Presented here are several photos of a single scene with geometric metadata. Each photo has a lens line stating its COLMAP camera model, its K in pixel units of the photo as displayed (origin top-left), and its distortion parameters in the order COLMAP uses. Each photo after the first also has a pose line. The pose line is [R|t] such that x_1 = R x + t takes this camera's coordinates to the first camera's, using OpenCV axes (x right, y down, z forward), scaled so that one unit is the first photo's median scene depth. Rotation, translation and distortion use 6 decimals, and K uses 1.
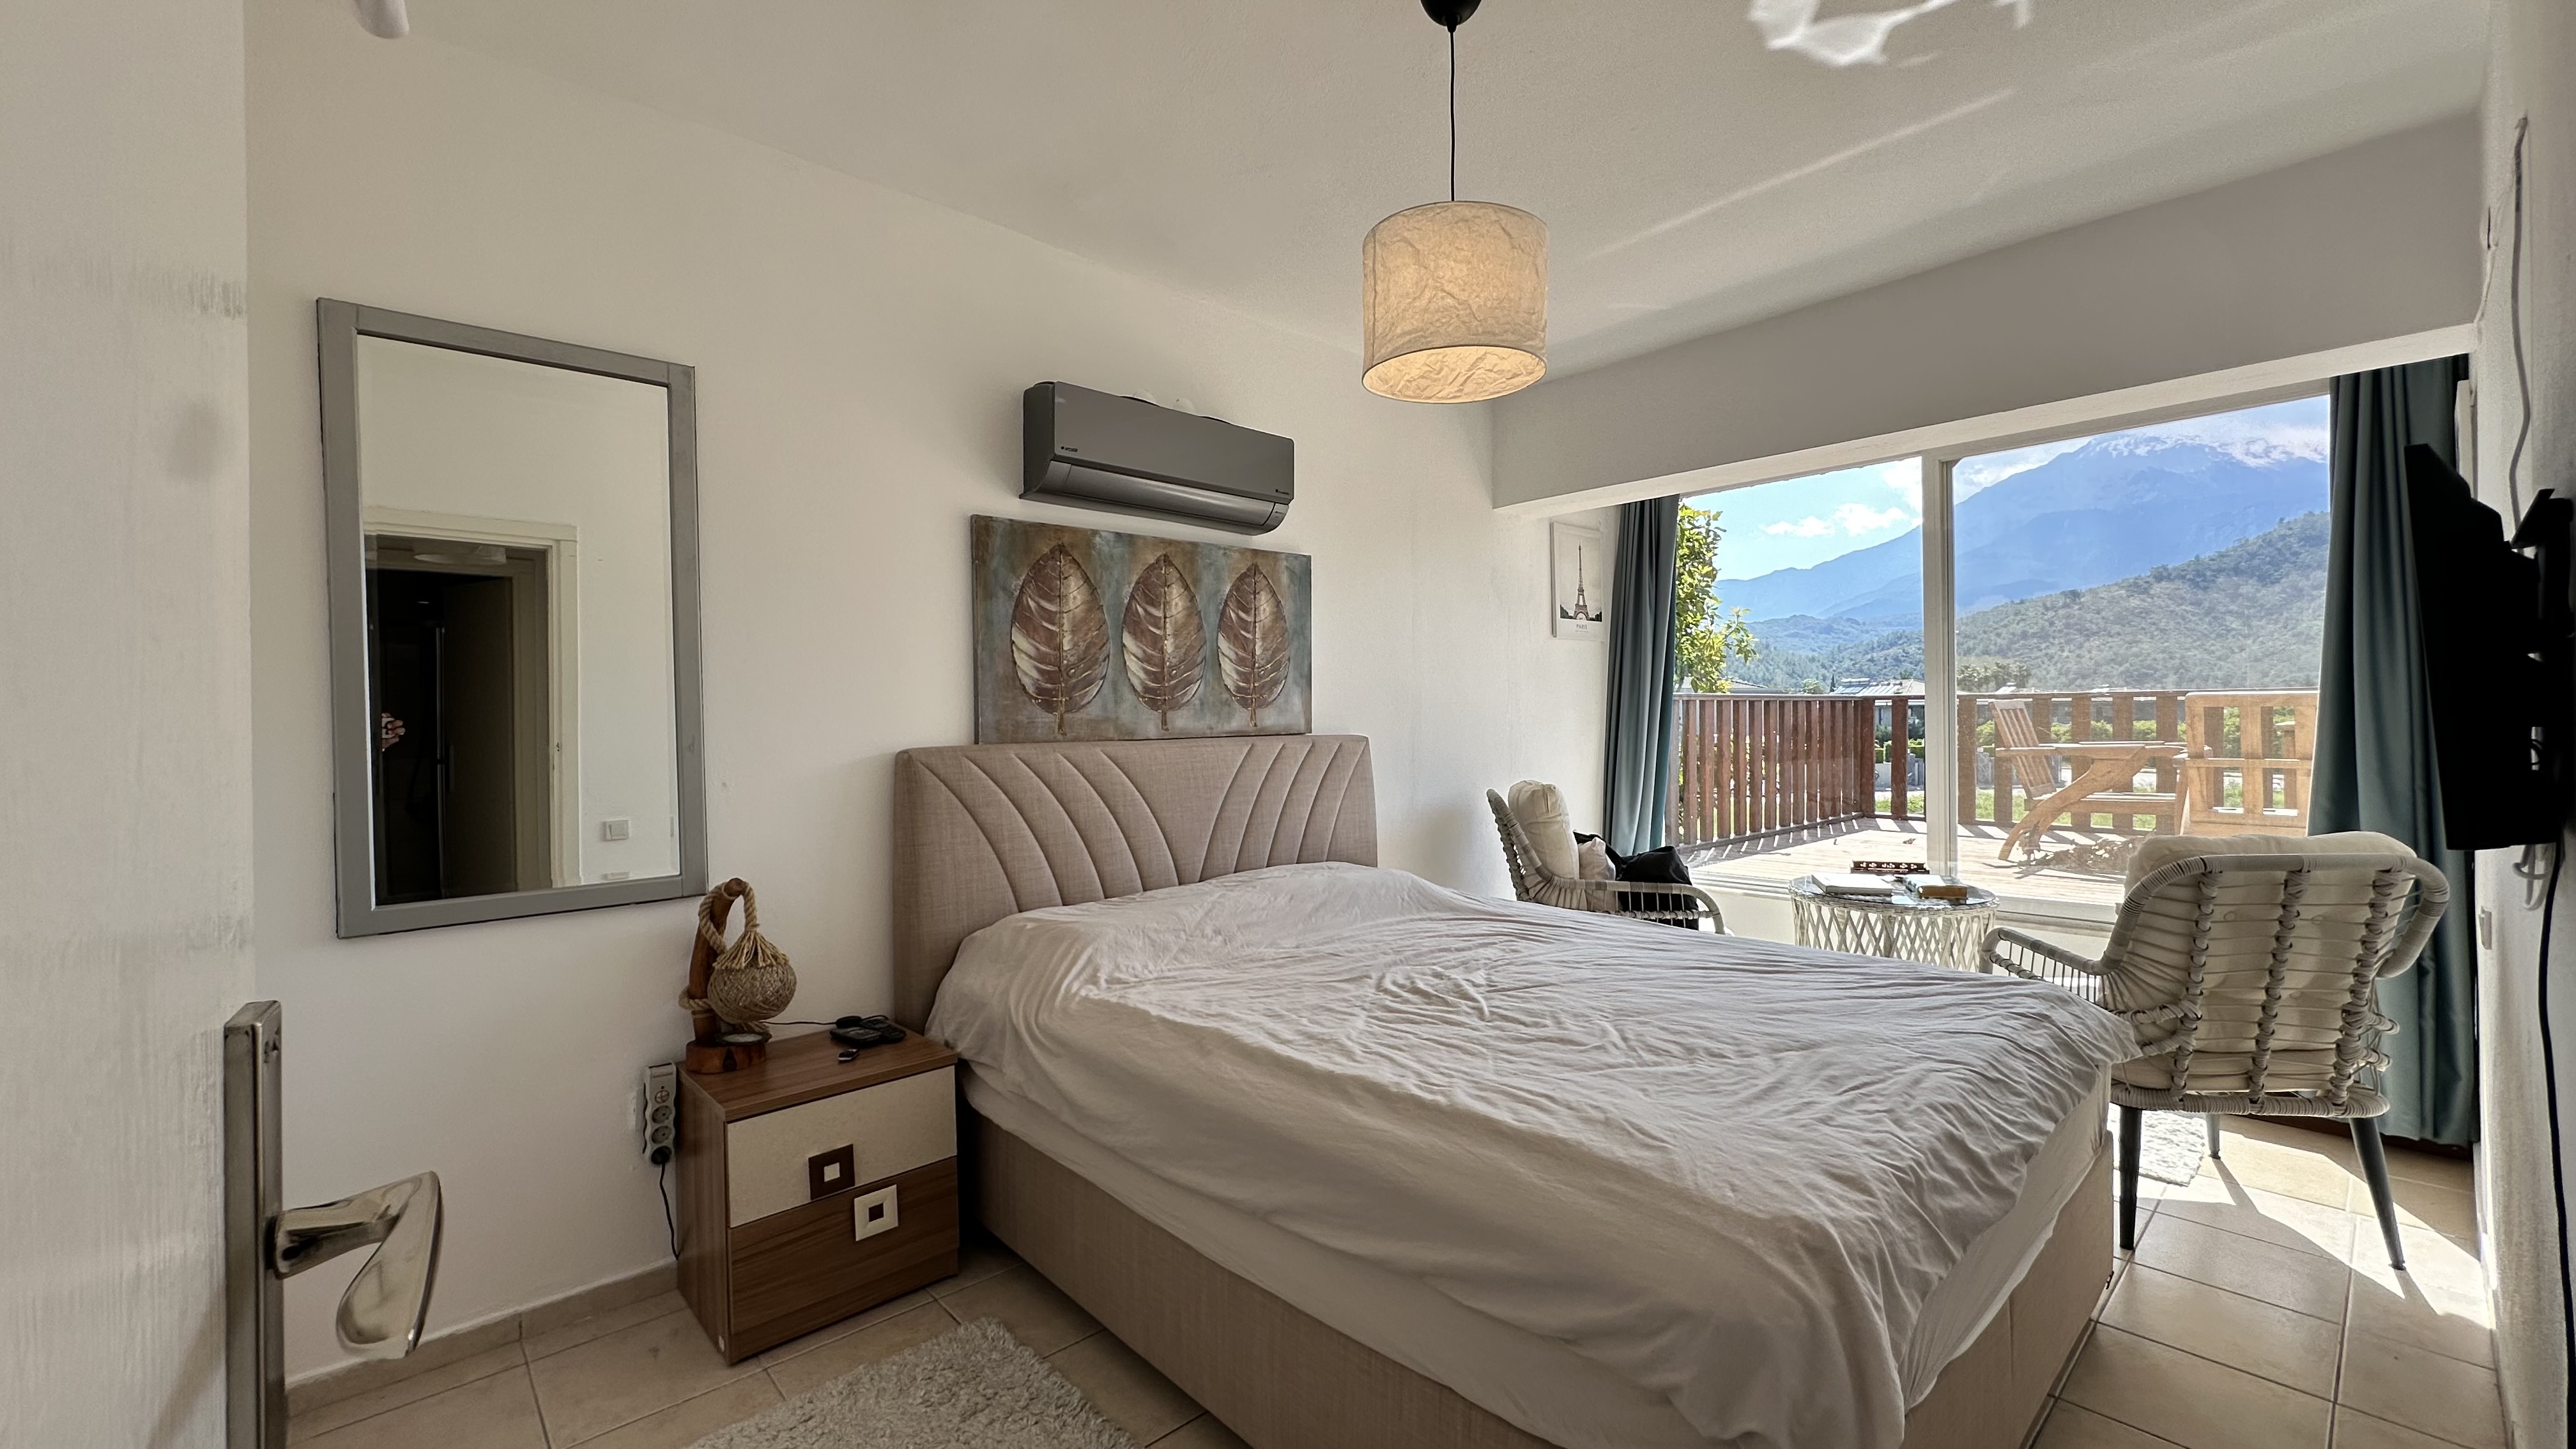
lens RADIAL K [[1027.5, 0, 1286.5], [0, 1027.5, 709.0], [0, 0, 1]] dist [-0.001911, 0.000883]
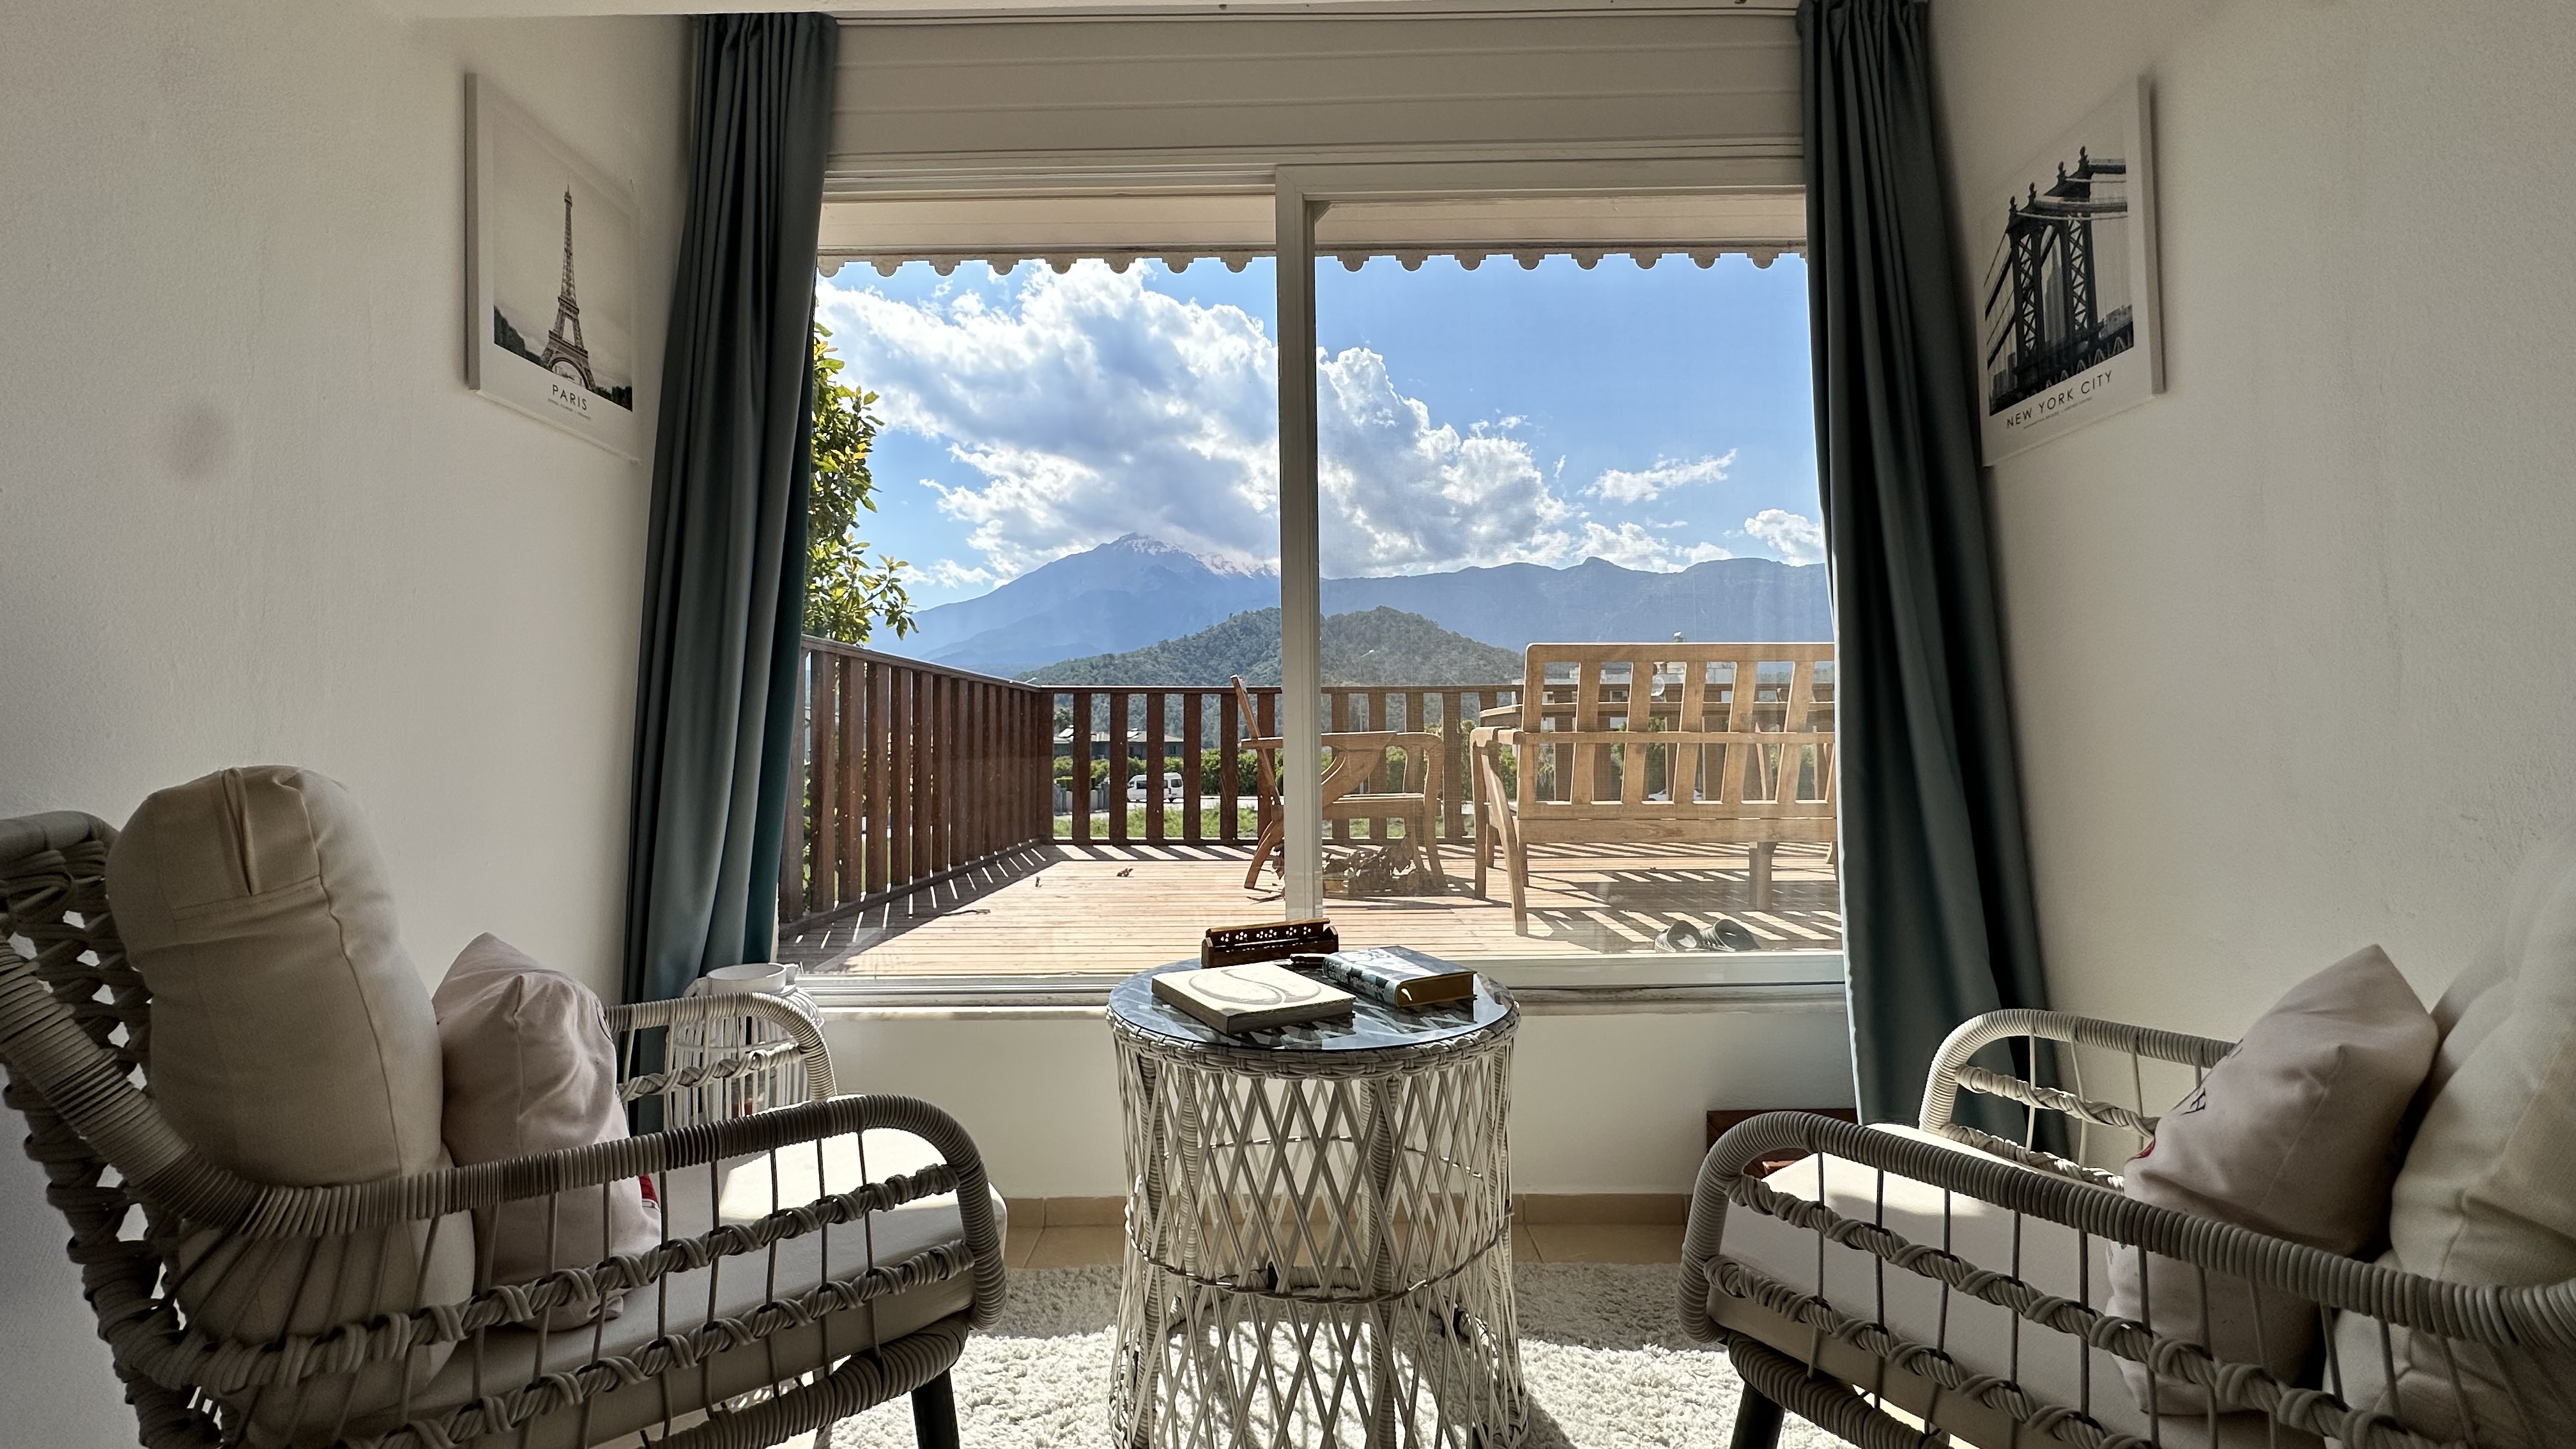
lens RADIAL K [[1027.5, 0, 1278.6], [0, 1027.5, 728.7], [0, 0, 1]] dist [-0.001911, 0.000883]
pose [[0.684926, 0.016846, 0.728418, 0.189987], [-0.002557, 0.999782, -0.020718, 0.052835], [-0.728608, 0.012328, 0.684820, 0.538379]]
